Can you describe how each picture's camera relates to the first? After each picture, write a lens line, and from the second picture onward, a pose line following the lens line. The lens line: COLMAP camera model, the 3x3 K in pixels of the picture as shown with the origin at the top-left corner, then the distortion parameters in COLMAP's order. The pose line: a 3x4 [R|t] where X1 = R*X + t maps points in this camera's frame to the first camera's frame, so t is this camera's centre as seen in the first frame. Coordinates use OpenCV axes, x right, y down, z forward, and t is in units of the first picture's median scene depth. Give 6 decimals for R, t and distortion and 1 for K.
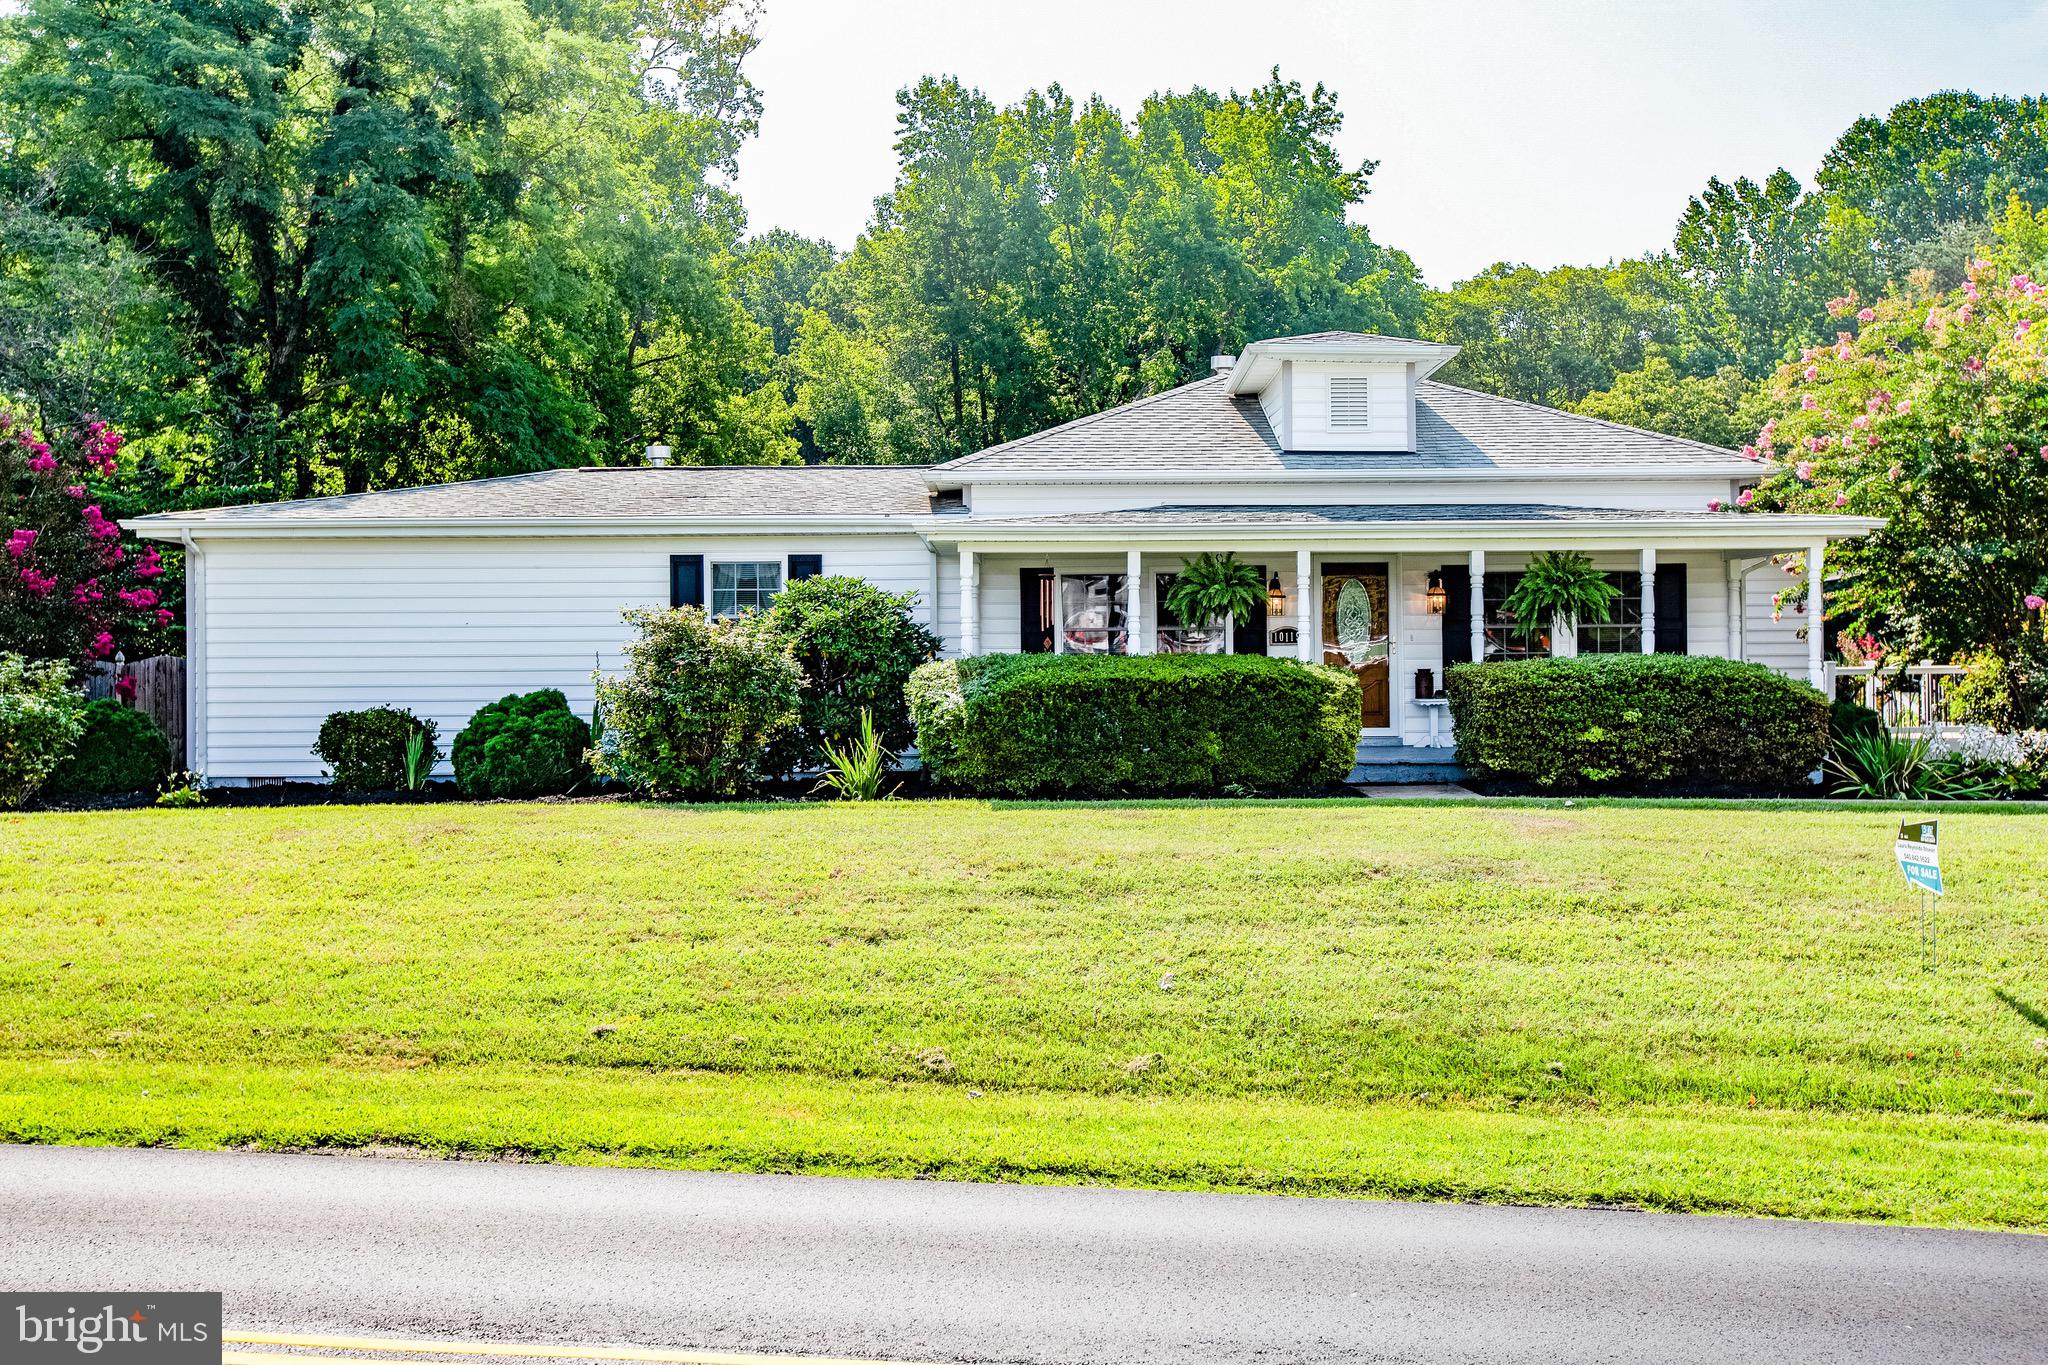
lens RADIAL K [[1913.6, 0, 1016.7], [0, 1913.6, 673.2], [0, 0, 1]] dist [0.053642, 0.022530]
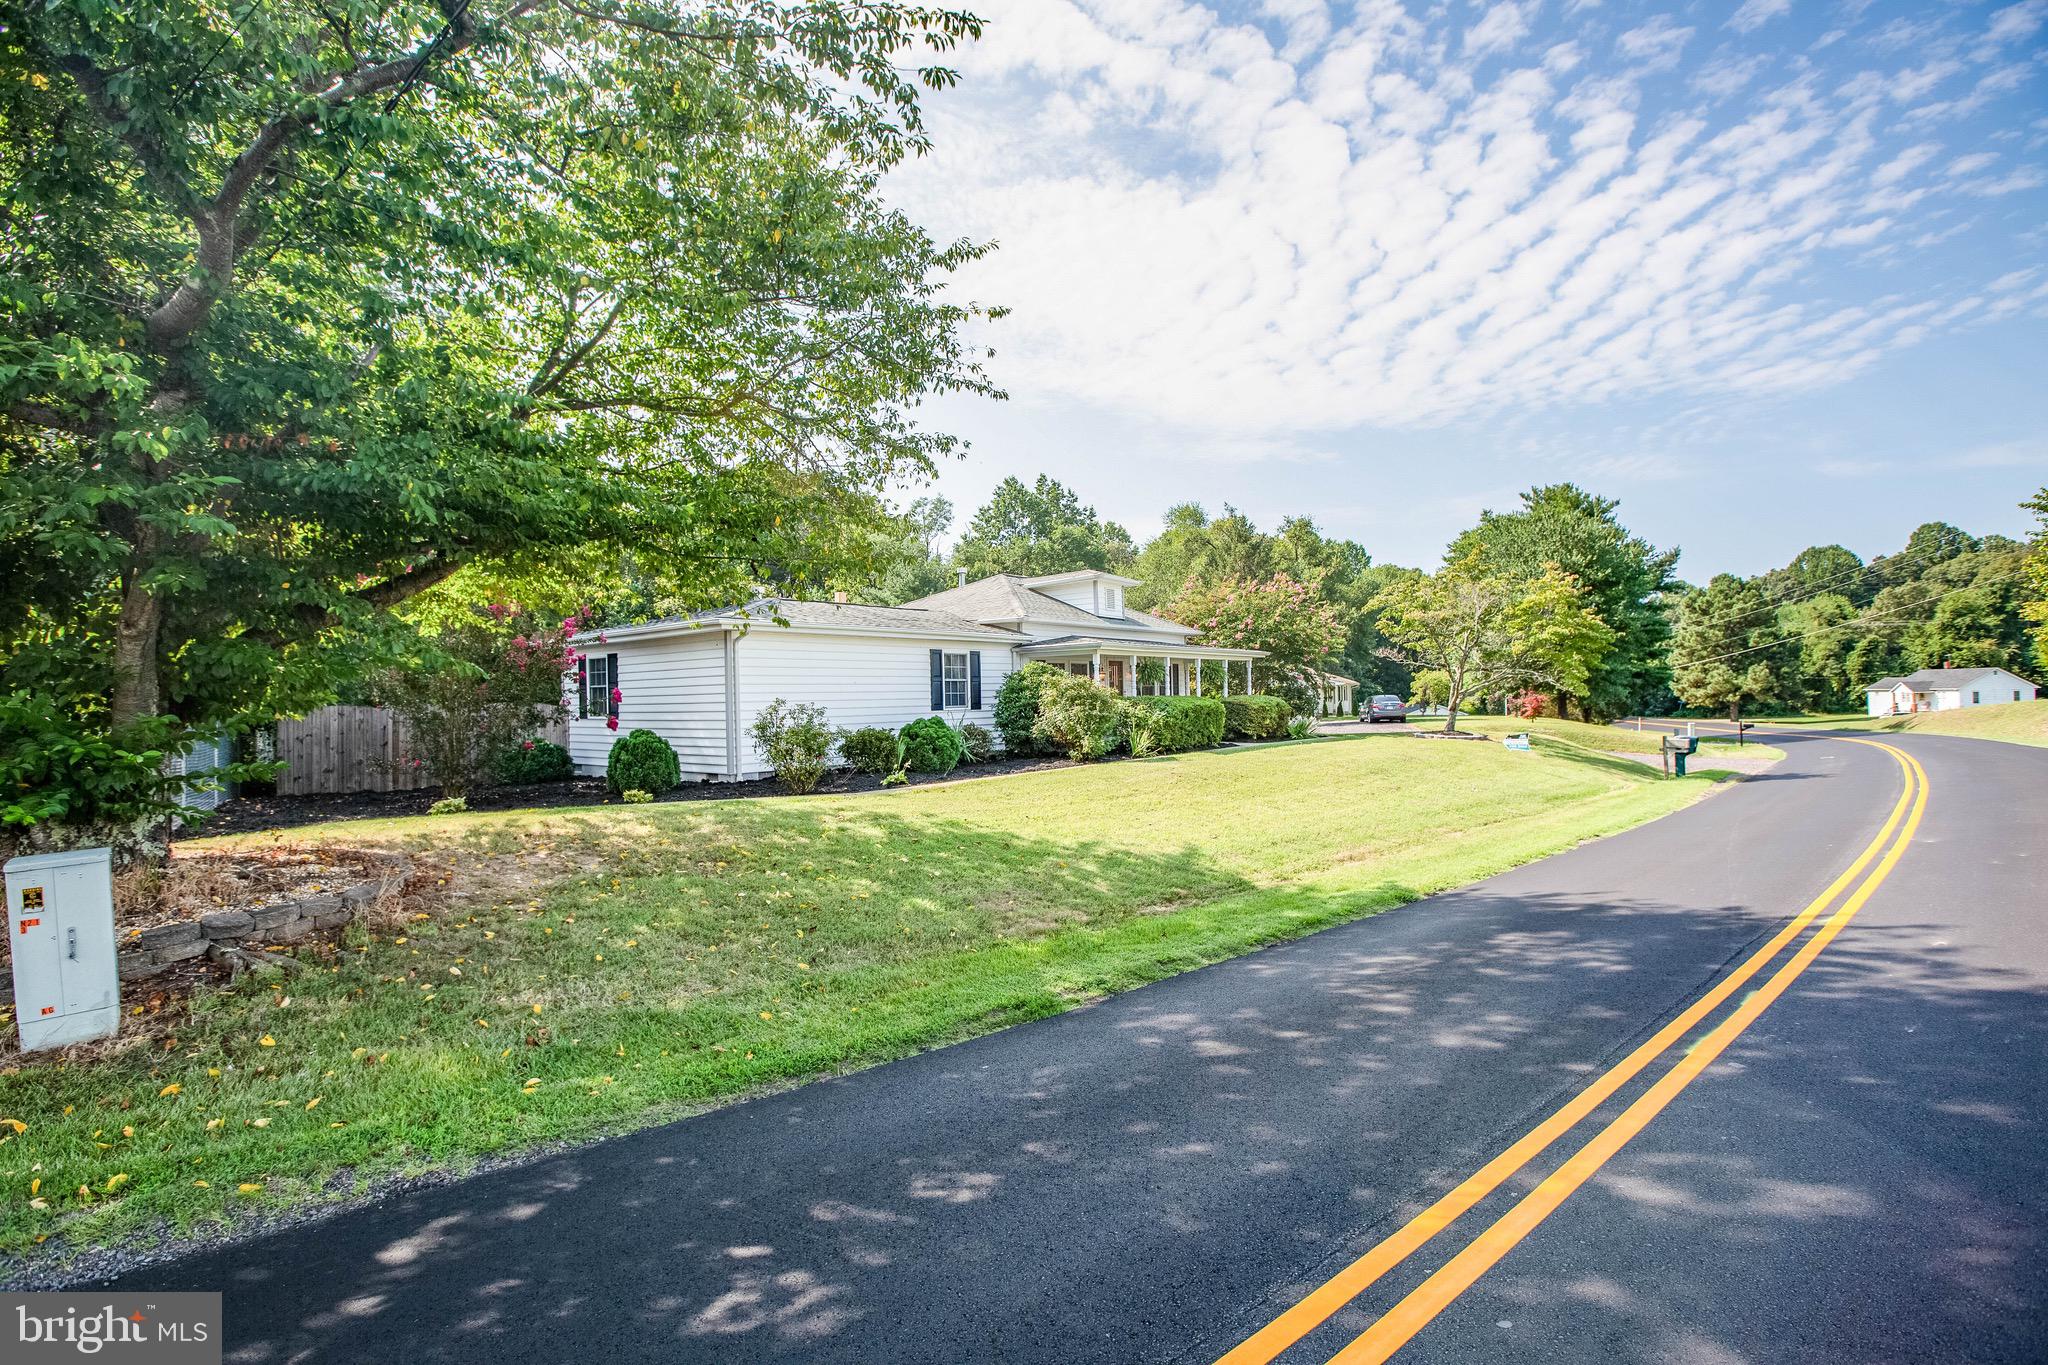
lens RADIAL K [[942.6, 0, 1020.1], [0, 942.6, 668.8], [0, 0, 1]] dist [-0.030294, 0.000234]
pose [[0.628754, 0.016936, 0.777420, -0.889355], [0.016880, 0.999230, -0.035420, -0.004202], [-0.777421, 0.035393, 0.627984, 0.305299]]
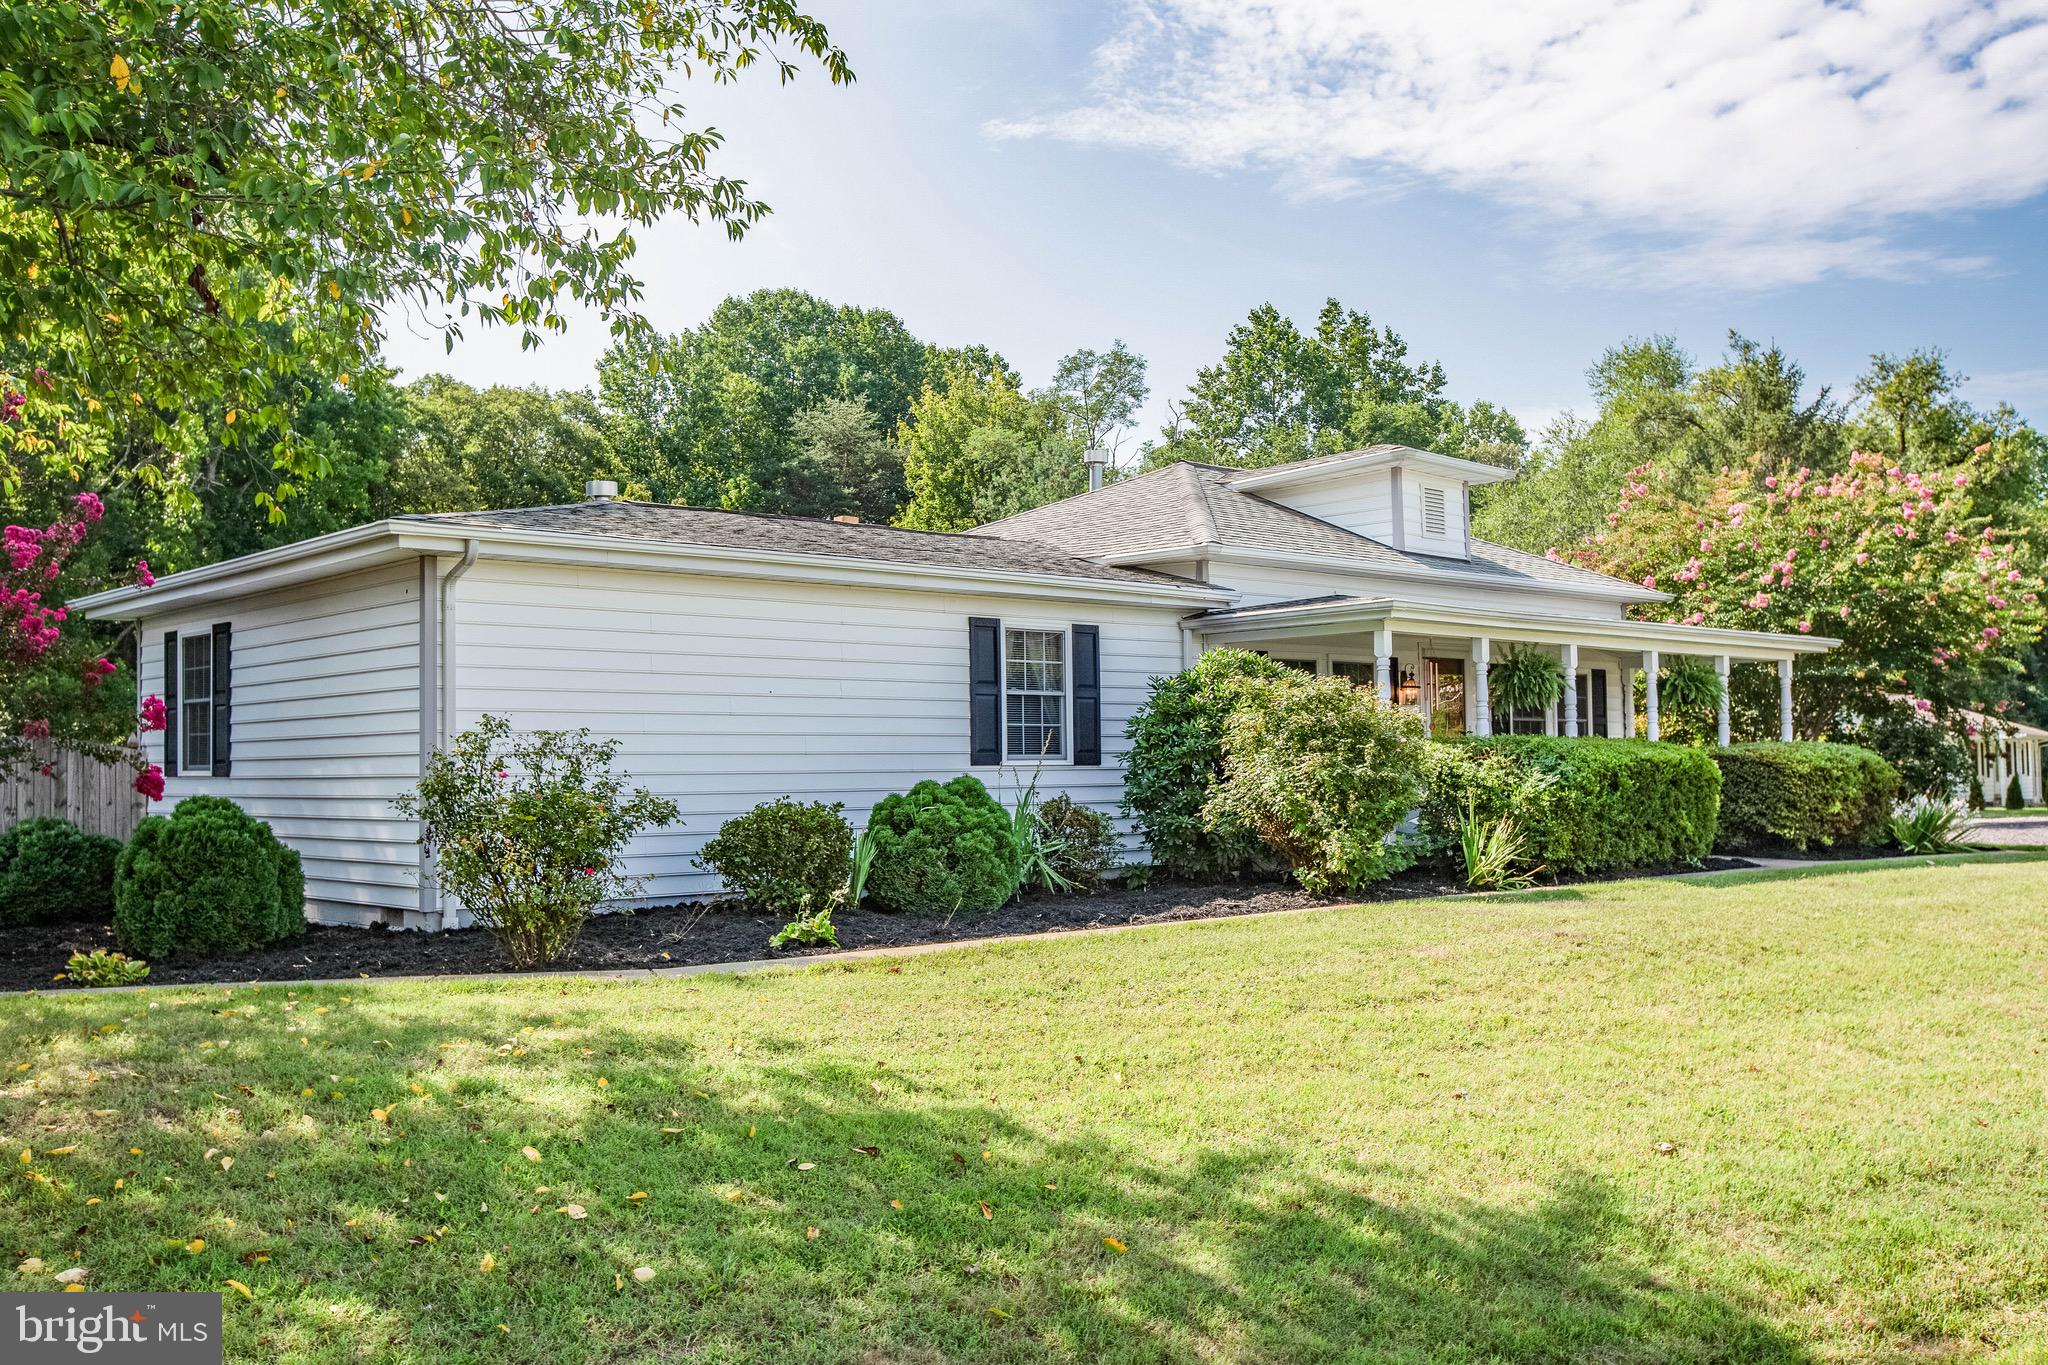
lens RADIAL K [[1832.2, 0, 1017.2], [0, 1832.2, 644.8], [0, 0, 1]] dist [0.005948, 0.092794]
pose [[0.743550, 0.044586, 0.667192, -0.696205], [0.006212, 0.997271, -0.073567, 0.009425], [-0.668652, 0.058845, 0.741244, 0.394821]]
